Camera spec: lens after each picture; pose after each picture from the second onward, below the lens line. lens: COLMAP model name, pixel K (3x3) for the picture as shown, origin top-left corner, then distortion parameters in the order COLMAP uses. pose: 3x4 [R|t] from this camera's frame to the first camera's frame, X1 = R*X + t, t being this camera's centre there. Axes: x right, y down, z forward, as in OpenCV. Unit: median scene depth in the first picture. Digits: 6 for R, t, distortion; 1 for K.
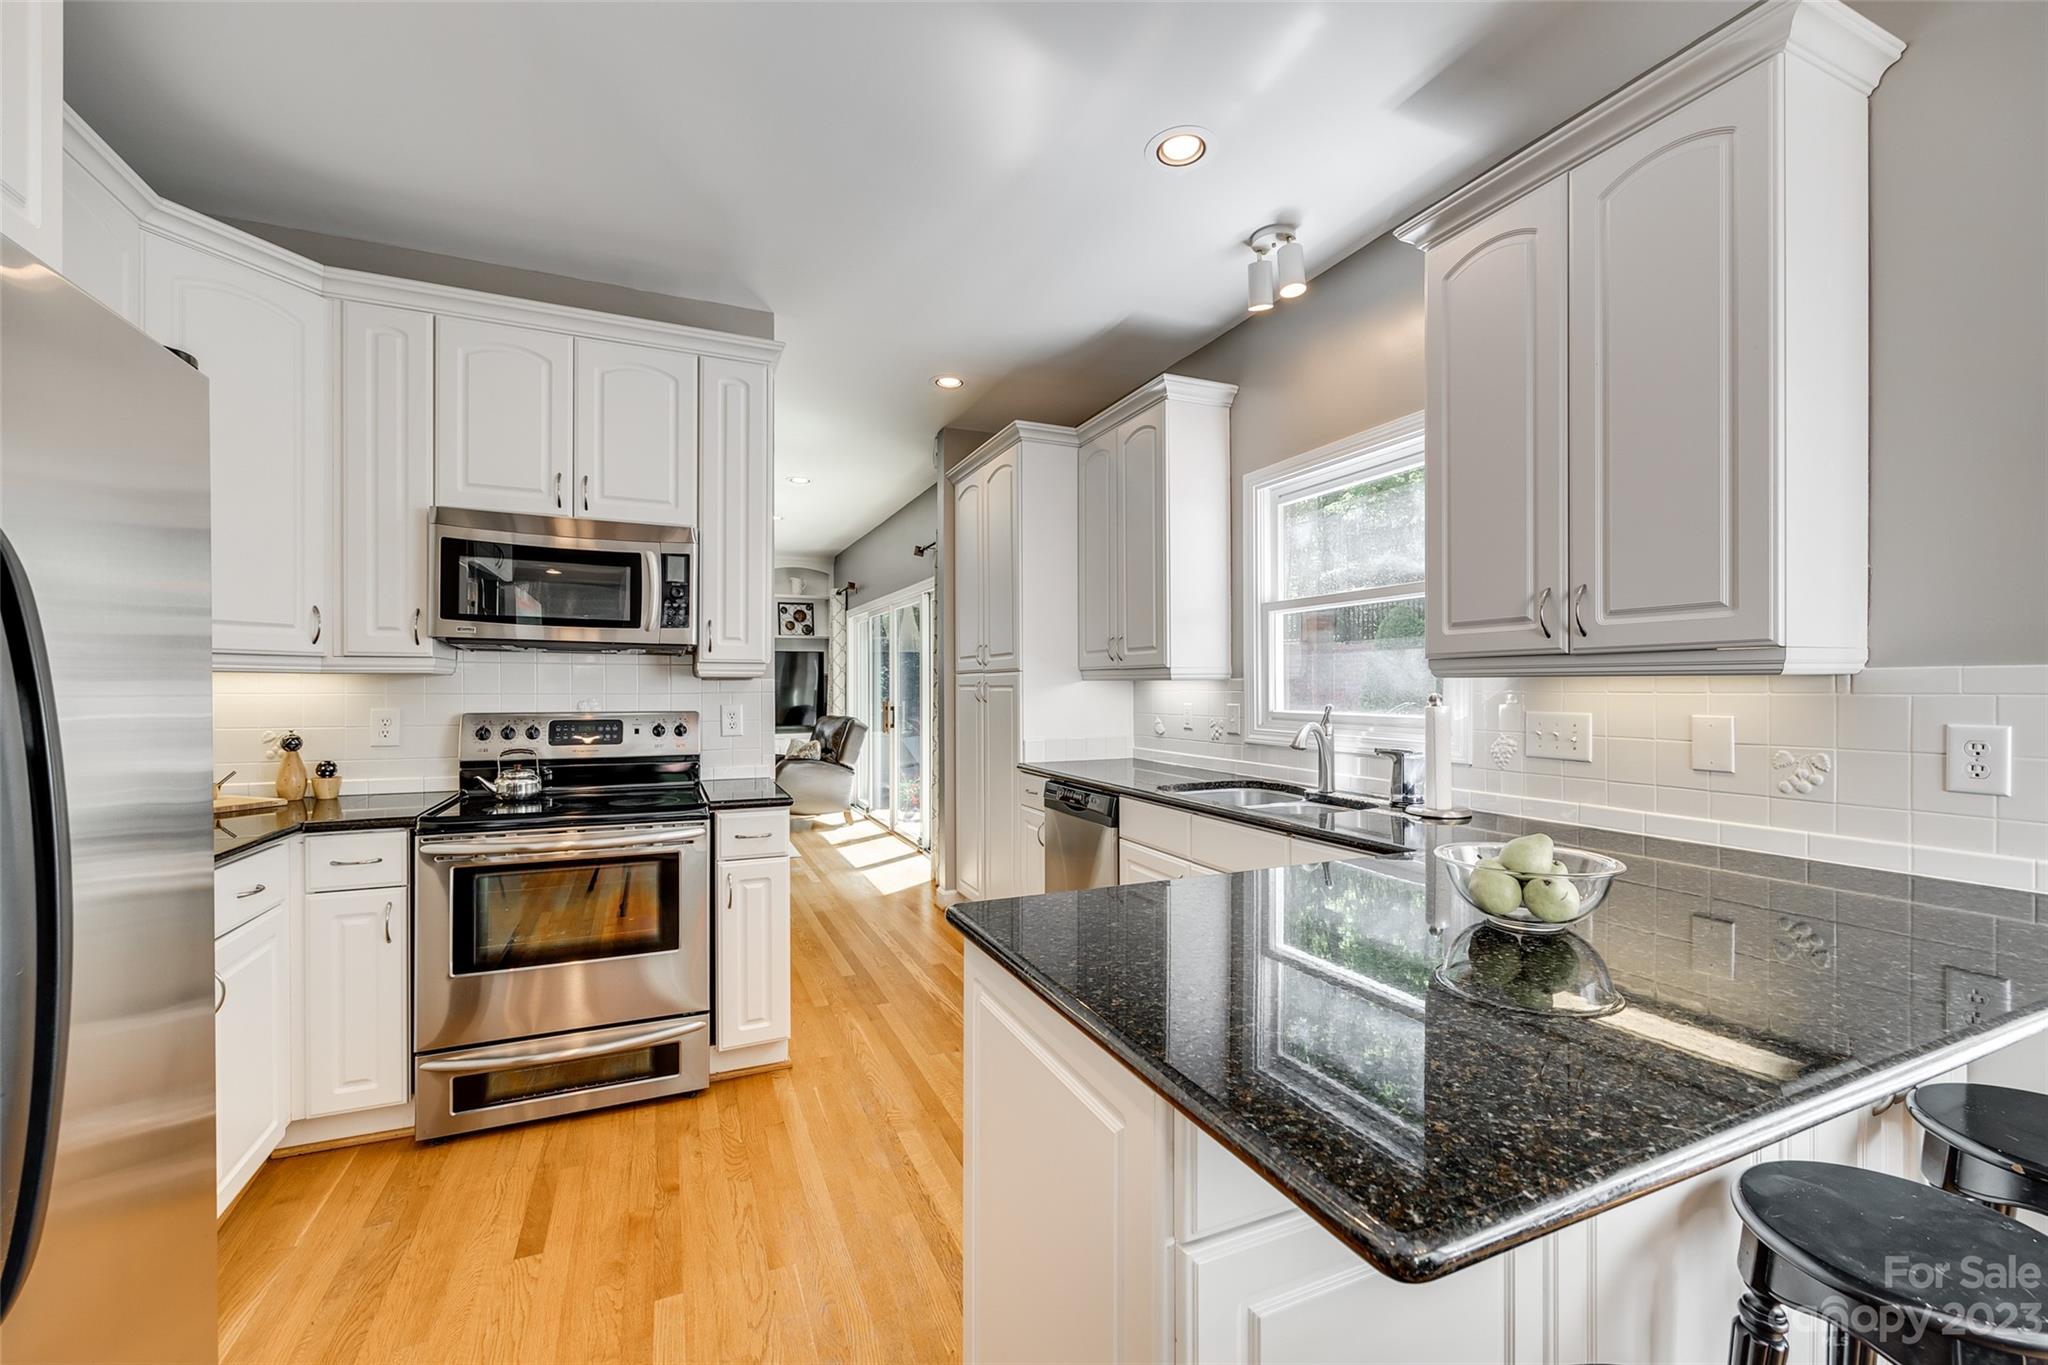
lens RADIAL K [[824.7, 0, 1033.4], [0, 824.7, 678.6], [0, 0, 1]] dist [0.001352, 0.000008]
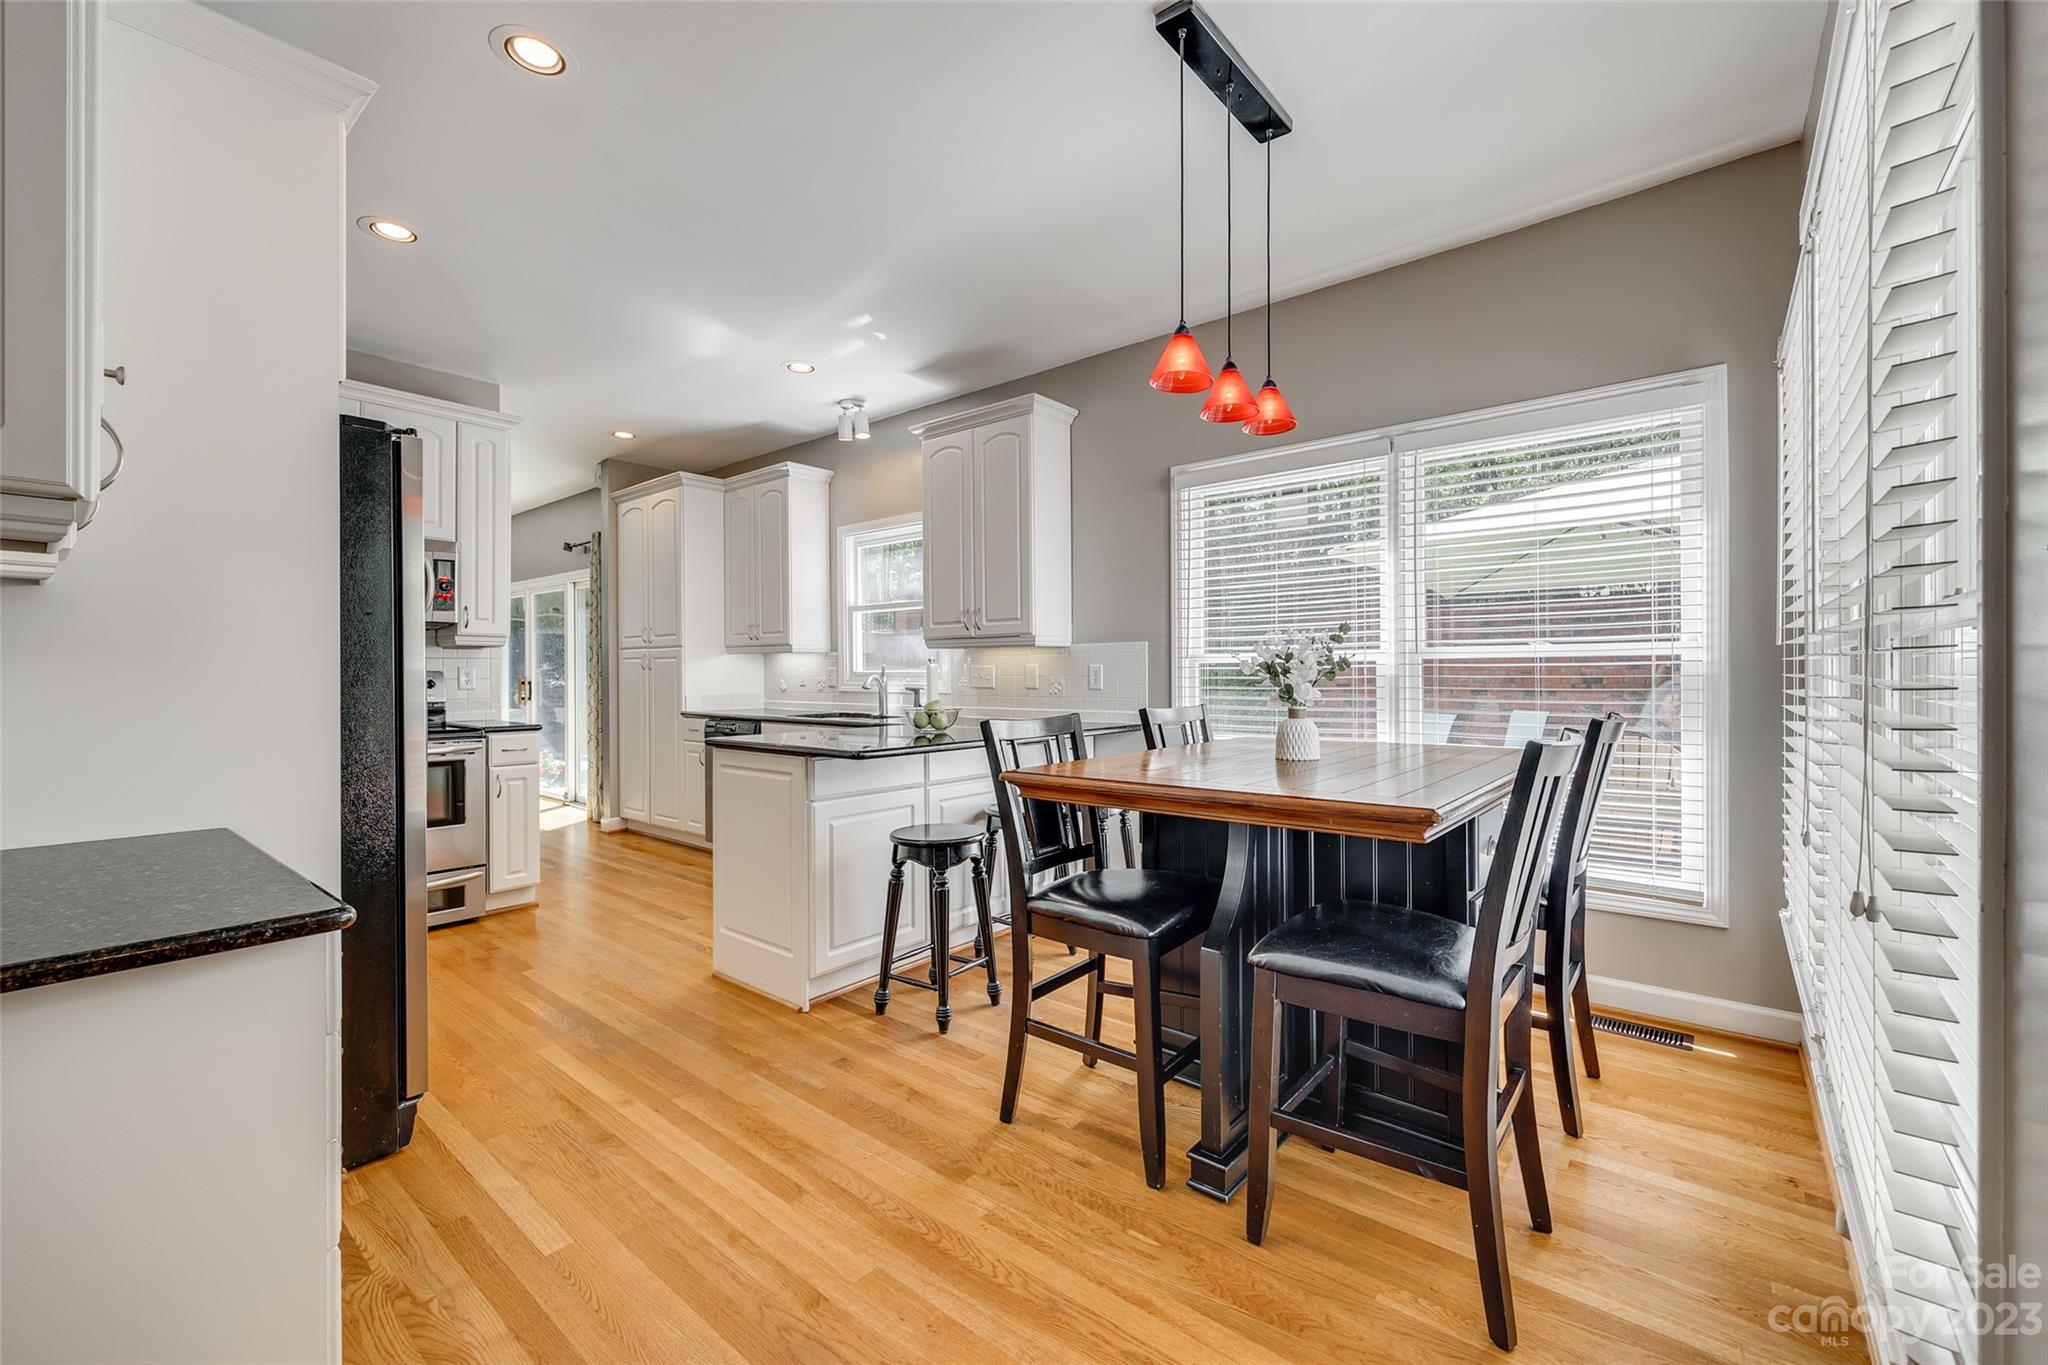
lens RADIAL K [[830.5, 0, 1029.7], [0, 830.5, 681.8], [0, 0, 1]] dist [0.001371, -0.002313]
pose [[0.894743, -0.005771, 0.446545, -0.144963], [-0.001953, 0.999856, 0.016833, 0.031666], [-0.446578, -0.015934, 0.894603, -0.666351]]
